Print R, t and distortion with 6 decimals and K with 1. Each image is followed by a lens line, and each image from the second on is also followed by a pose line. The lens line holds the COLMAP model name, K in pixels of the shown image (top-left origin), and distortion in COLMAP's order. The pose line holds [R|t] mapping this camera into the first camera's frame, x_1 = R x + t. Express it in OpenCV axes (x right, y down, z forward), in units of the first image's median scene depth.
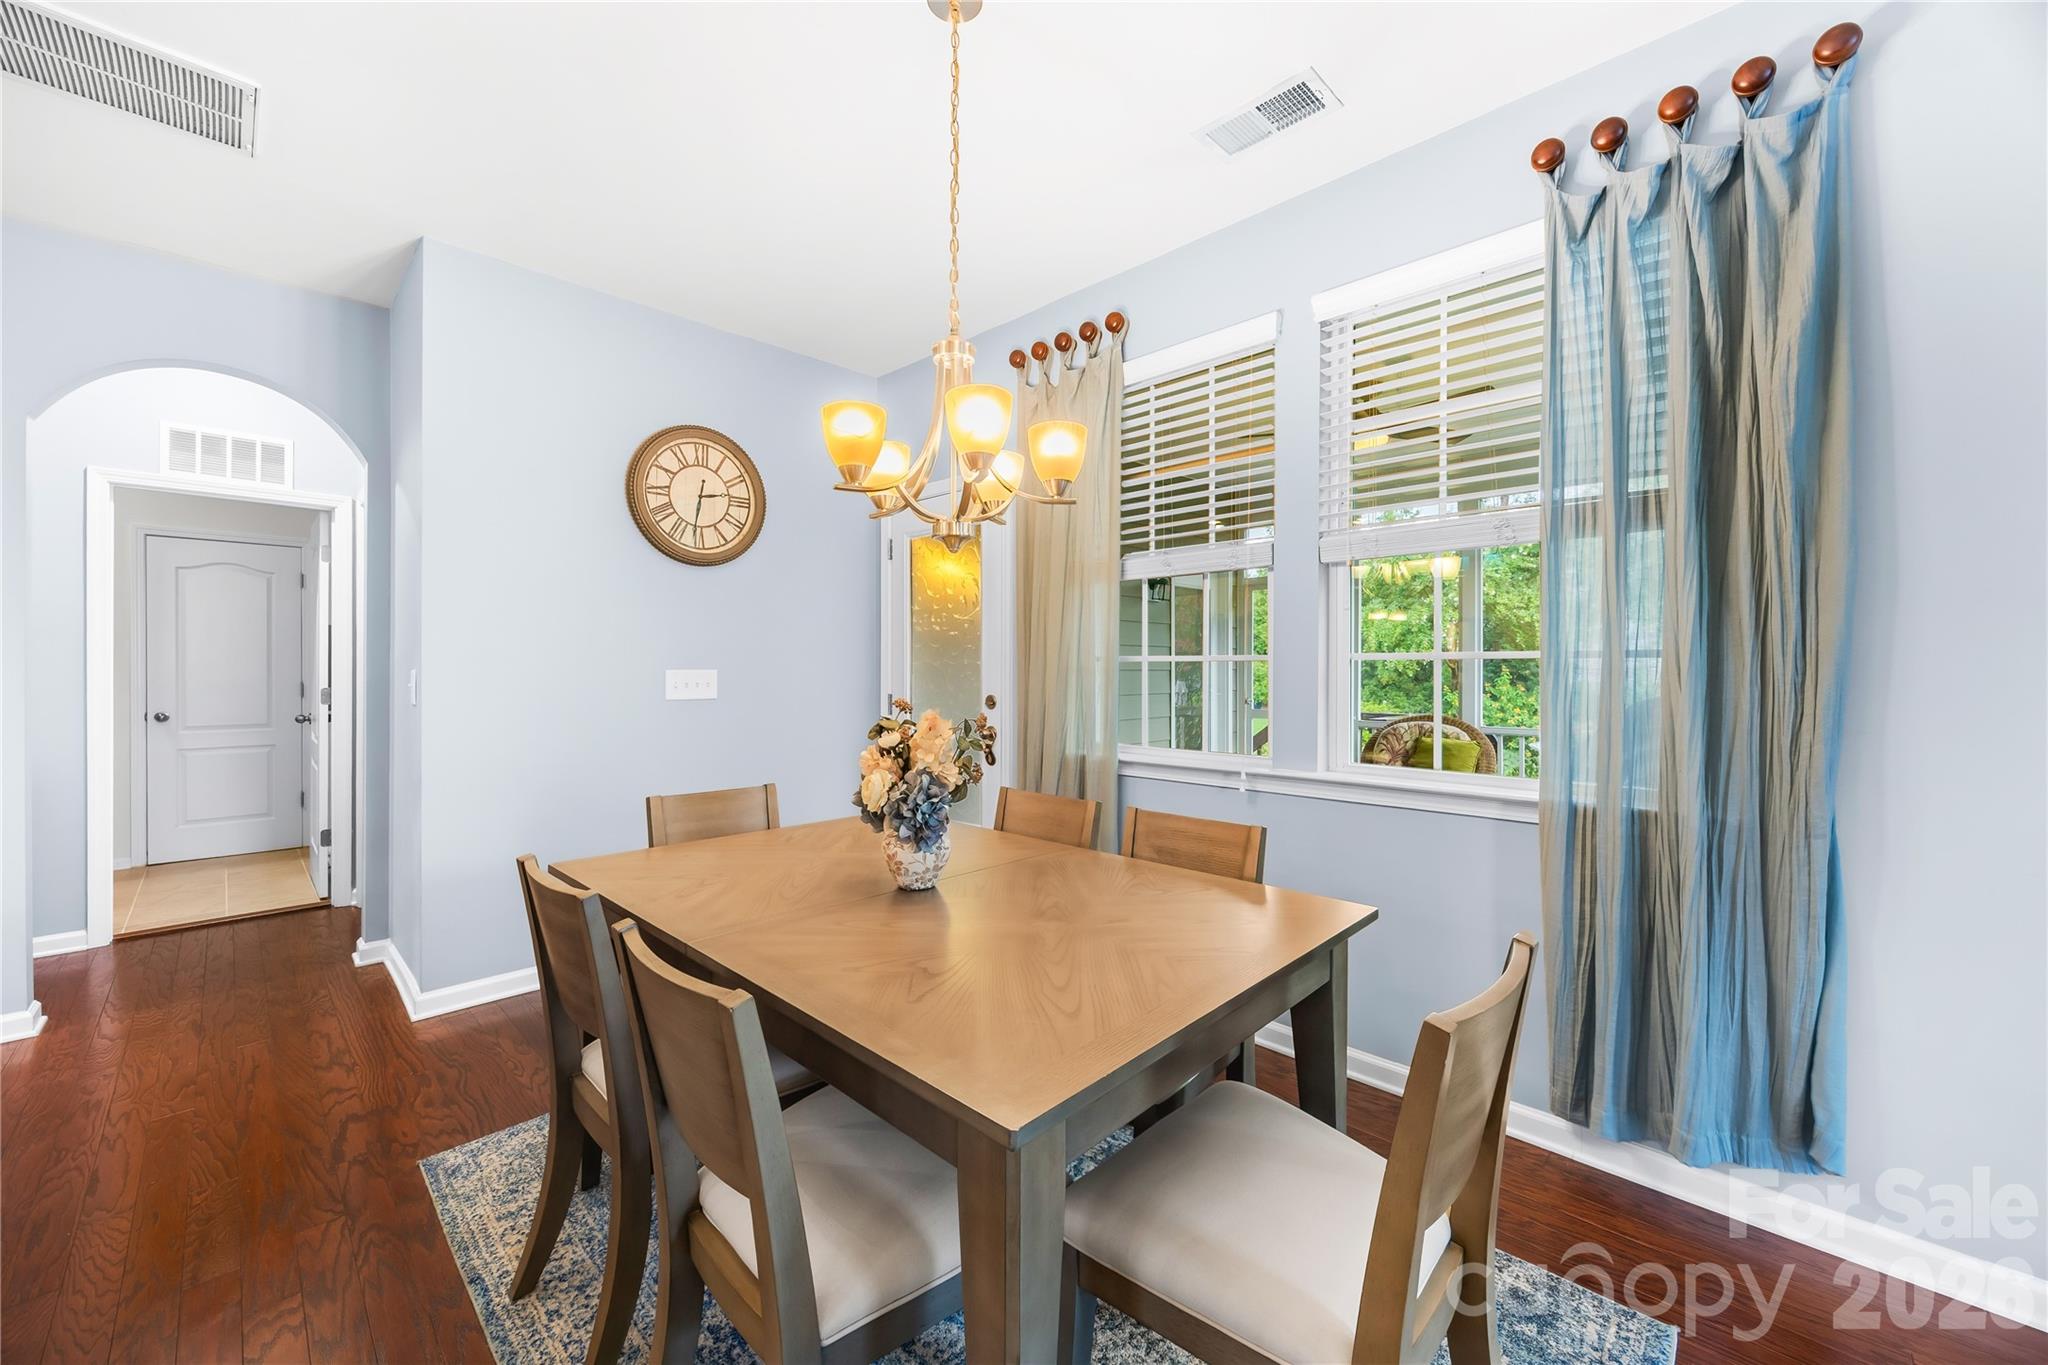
lens RADIAL K [[788.0, 0, 1045.1], [0, 788.0, 672.1], [0, 0, 1]] dist [-0.001258, 0.000140]
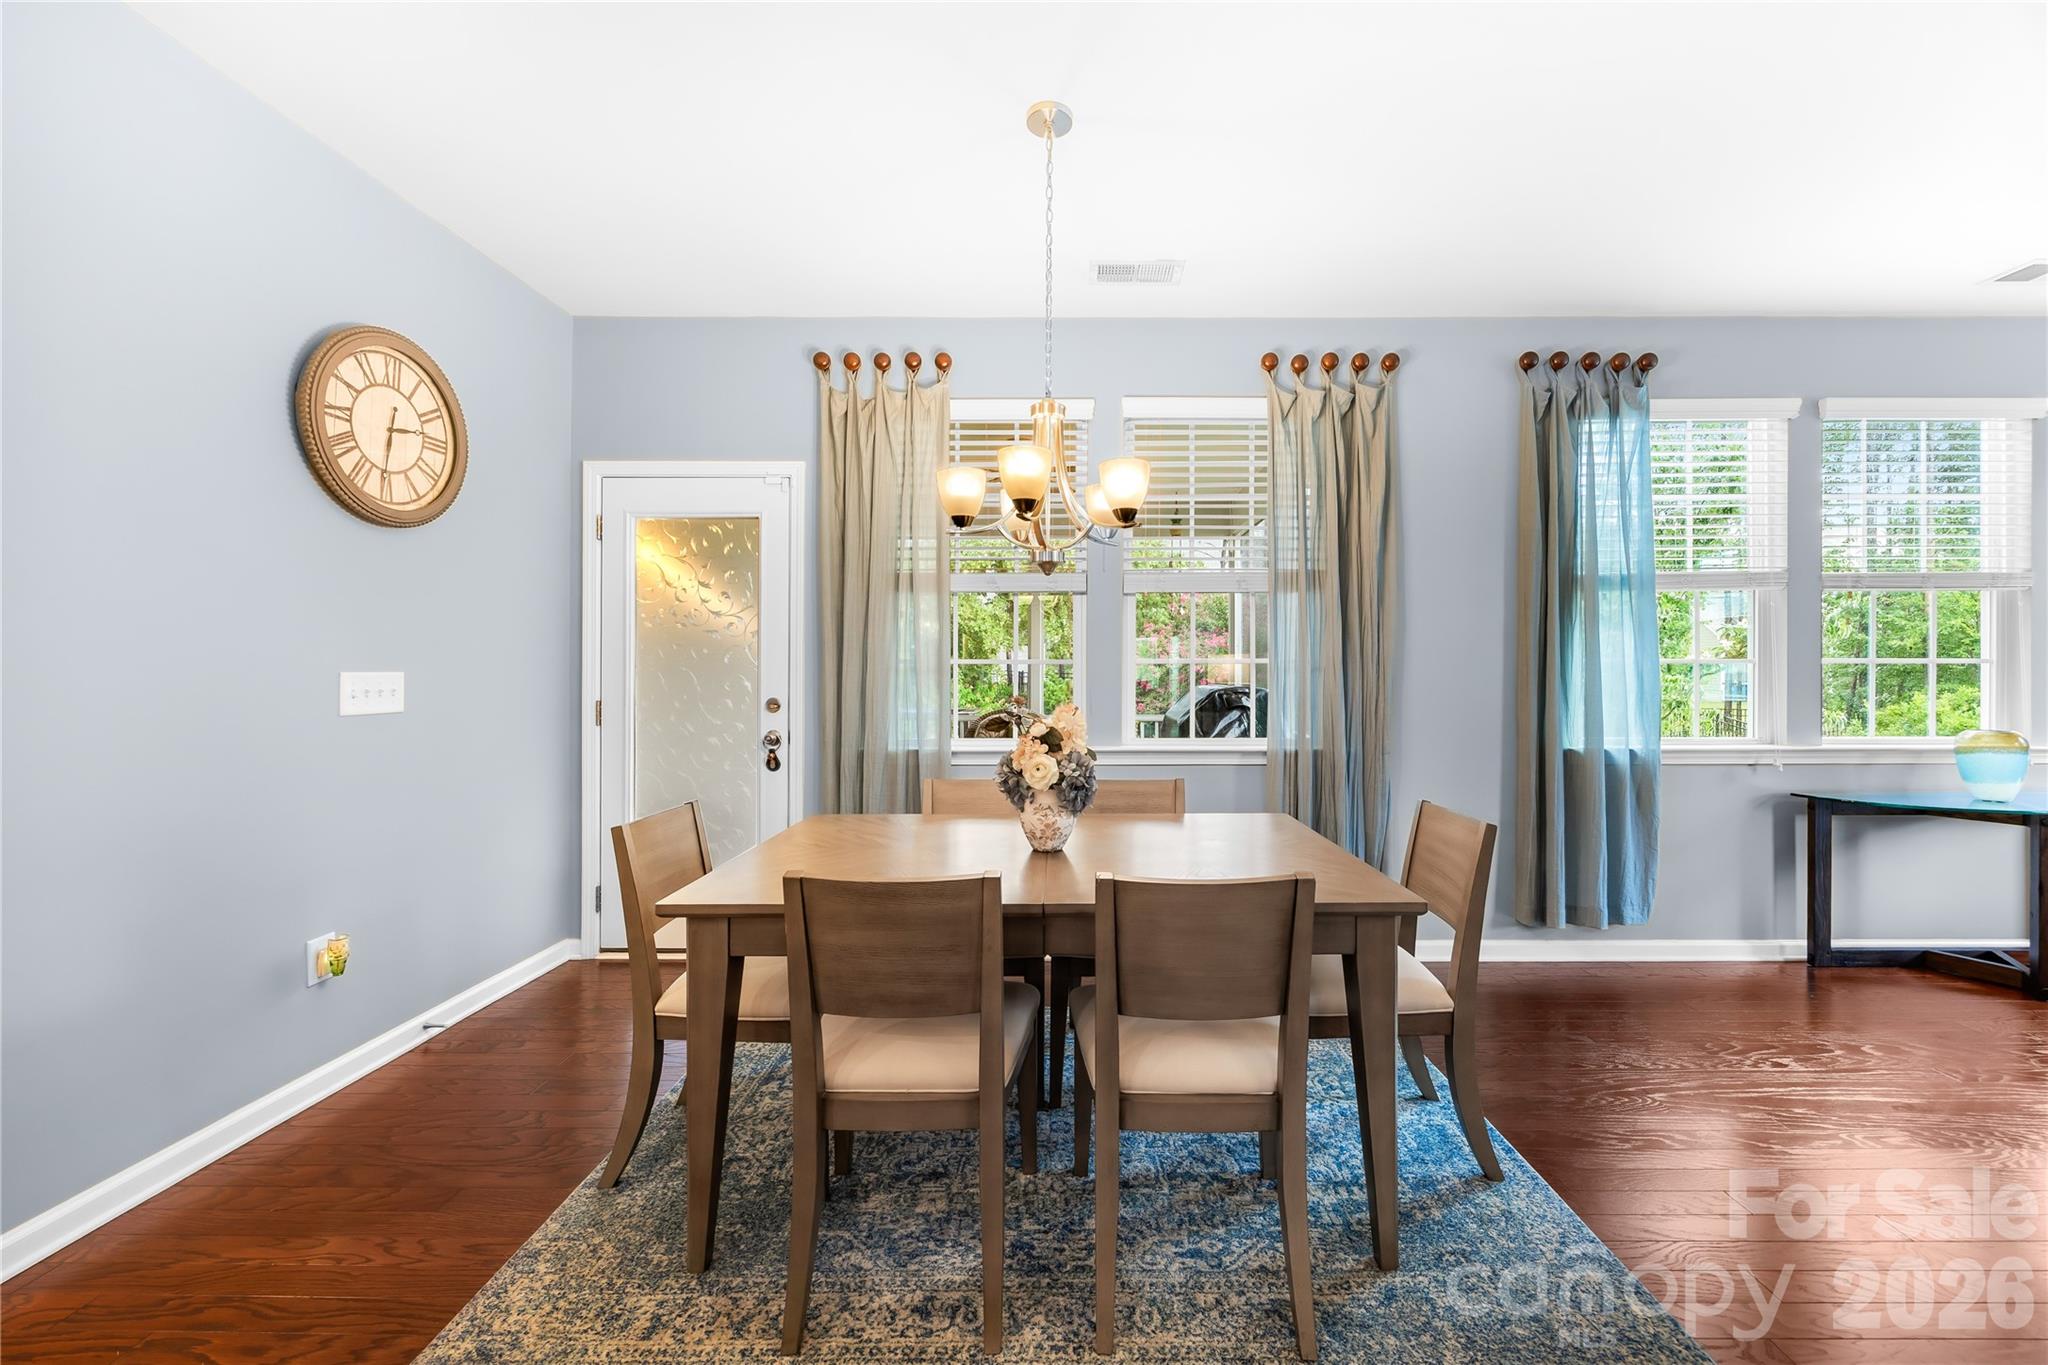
lens RADIAL K [[788.0, 0, 1059.7], [0, 788.0, 678.5], [0, 0, 1]] dist [-0.001258, 0.000140]
pose [[0.724145, -0.005752, 0.689624, -0.504080], [0.003825, 0.999983, 0.004324, 0.002615], [-0.689637, -0.000493, 0.724155, 0.062508]]
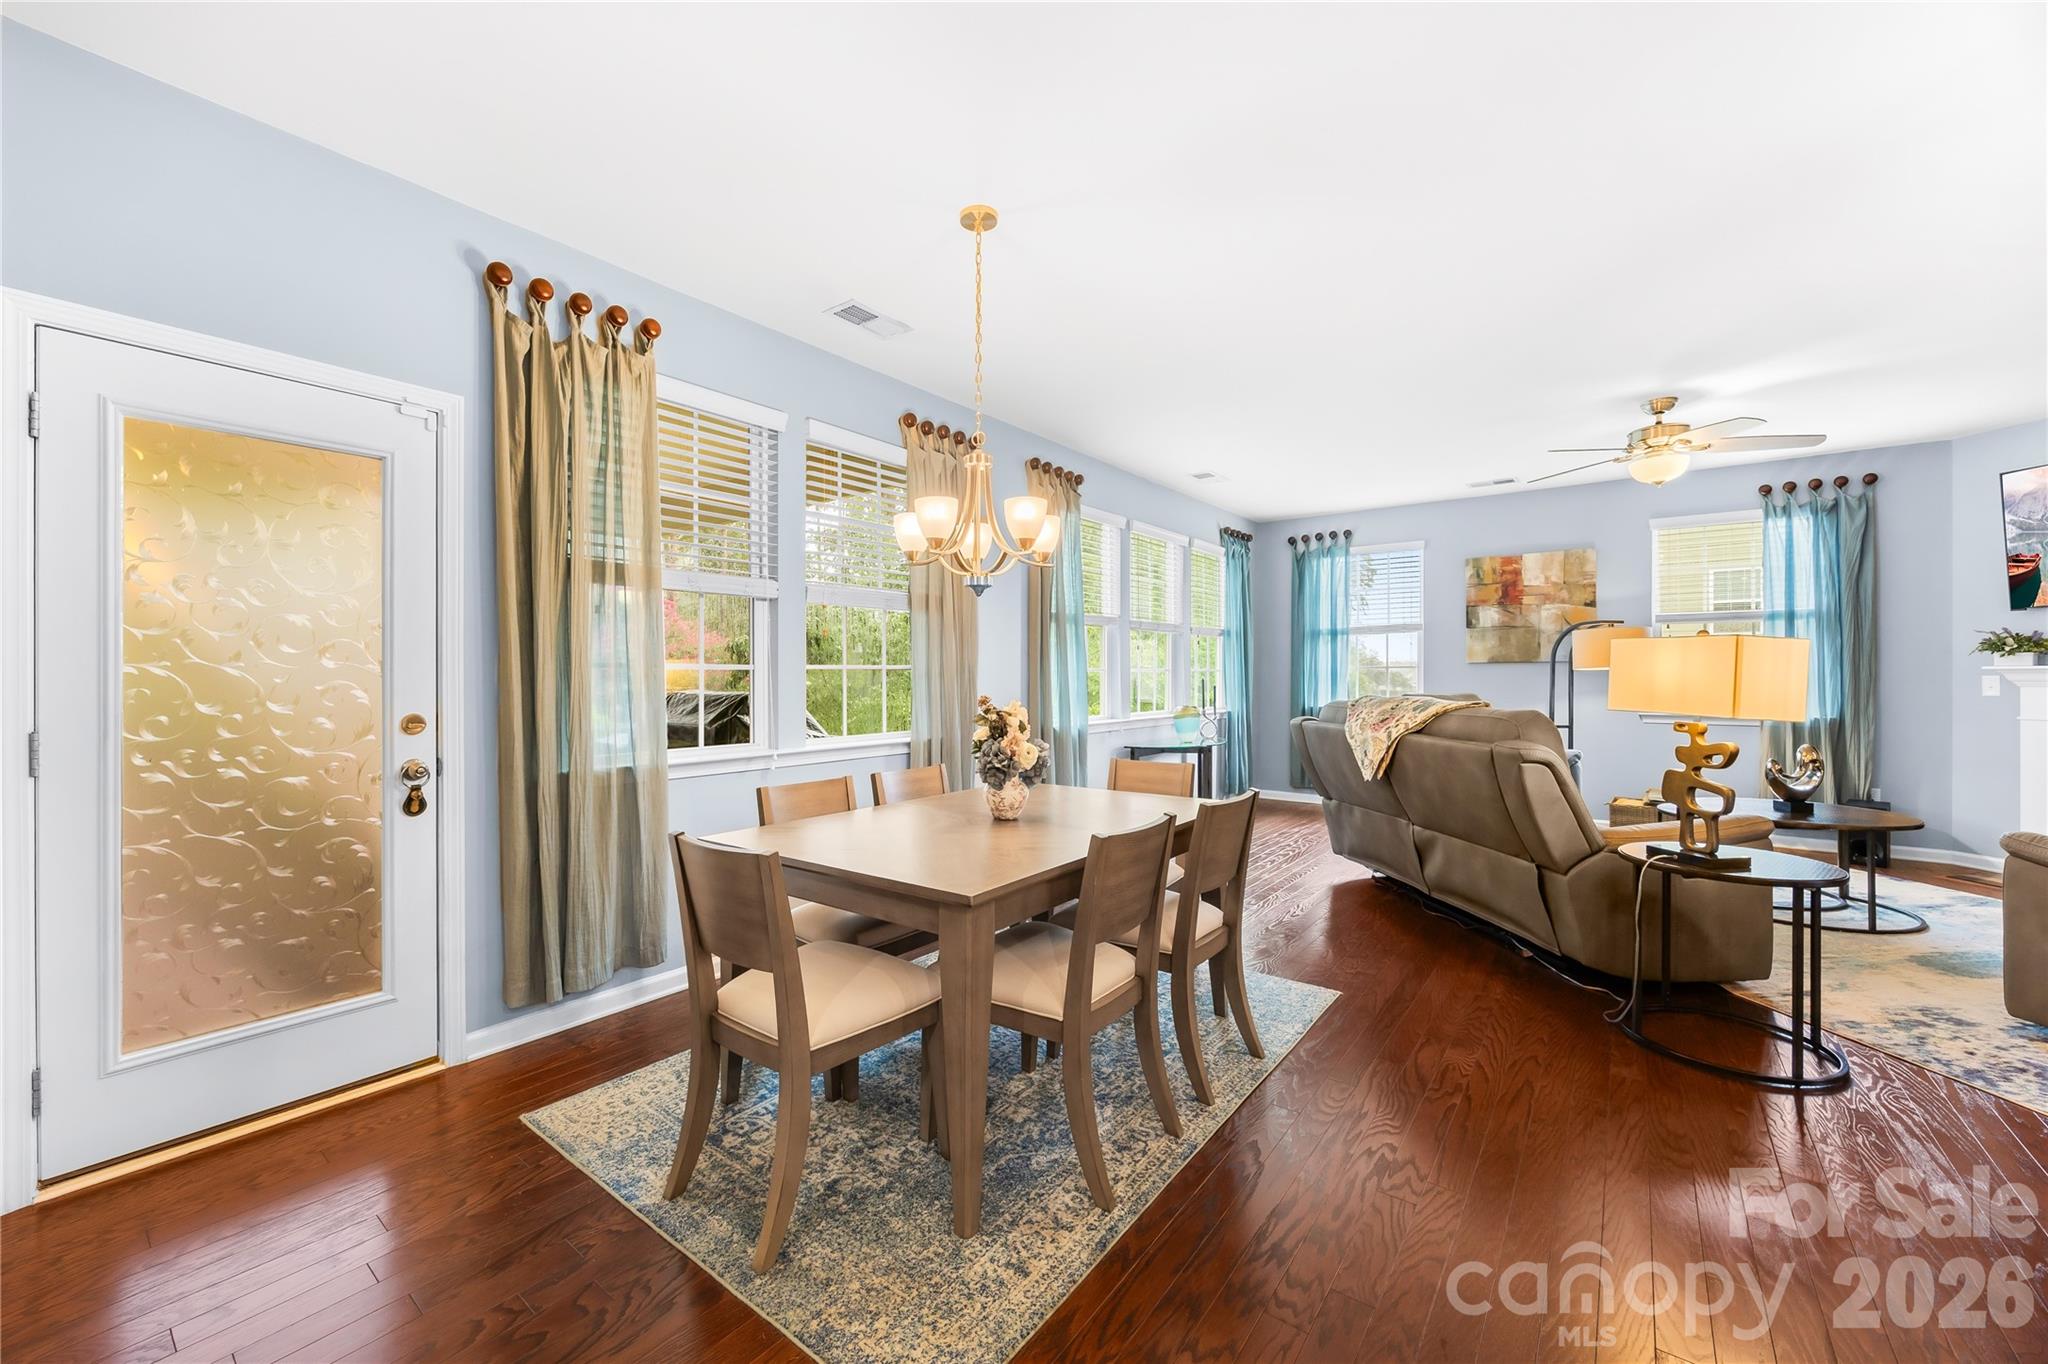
lens RADIAL K [[788.0, 0, 1002.2], [0, 788.0, 677.3], [0, 0, 1]] dist [-0.001258, 0.000140]
pose [[-0.083448, -0.000057, 0.996512, -0.841573], [0.009458, 0.999955, 0.000850, 0.001496], [-0.996467, 0.009496, -0.083444, 0.569328]]
